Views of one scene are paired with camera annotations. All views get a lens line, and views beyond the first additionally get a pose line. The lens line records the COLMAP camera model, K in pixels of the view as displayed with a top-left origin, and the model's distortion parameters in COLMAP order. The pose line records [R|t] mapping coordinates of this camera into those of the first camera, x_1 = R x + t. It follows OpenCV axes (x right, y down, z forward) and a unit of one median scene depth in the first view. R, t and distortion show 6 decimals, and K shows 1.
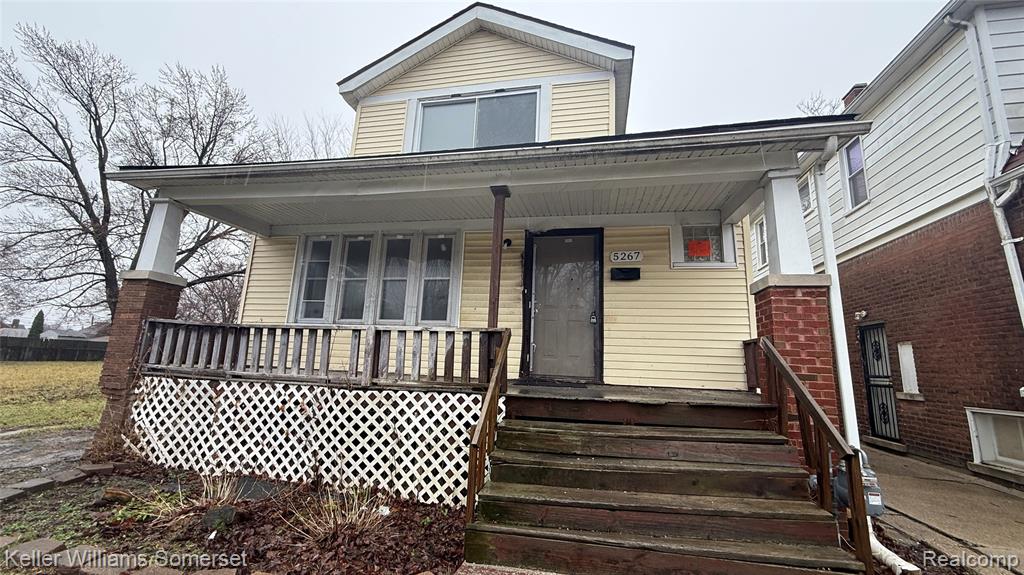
lens RADIAL K [[410.3, 0, 509.3], [0, 410.3, 284.1], [0, 0, 1]] dist [-0.001770, 0.000357]
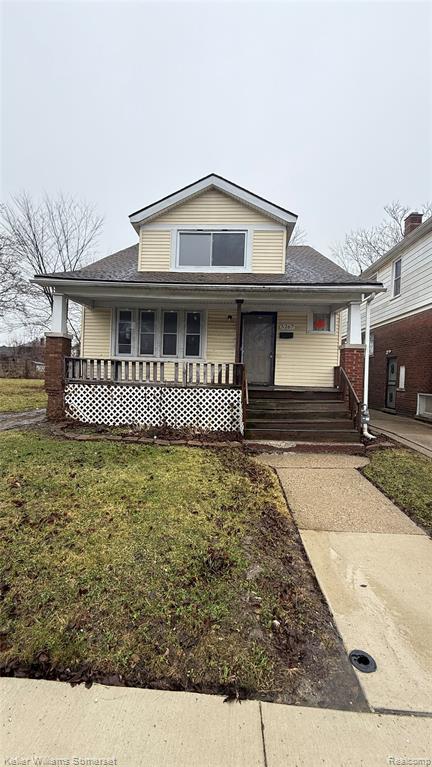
lens RADIAL K [[307.3, 0, 218.6], [0, 307.3, 382.1], [0, 0, 1]] dist [-0.001770, 0.000357]
pose [[0.988229, -0.009753, 0.152669, -0.389029], [-0.023461, 0.976498, 0.214248, -0.150751], [-0.151171, -0.215308, 0.964775, -0.679540]]
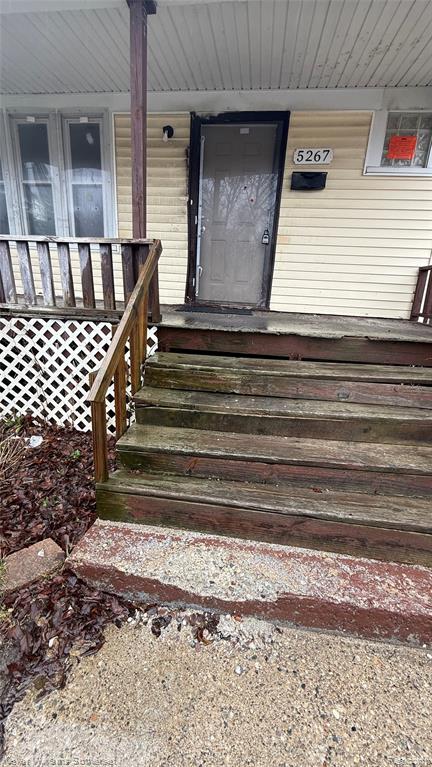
lens RADIAL K [[307.3, 0, 216.9], [0, 307.3, 384.4], [0, 0, 1]] dist [-0.001770, 0.000357]
pose [[0.997376, -0.006295, 0.072127, 0.057926], [-0.028374, 0.882543, 0.469375, 0.065600], [-0.066610, -0.470189, 0.880048, 0.320100]]
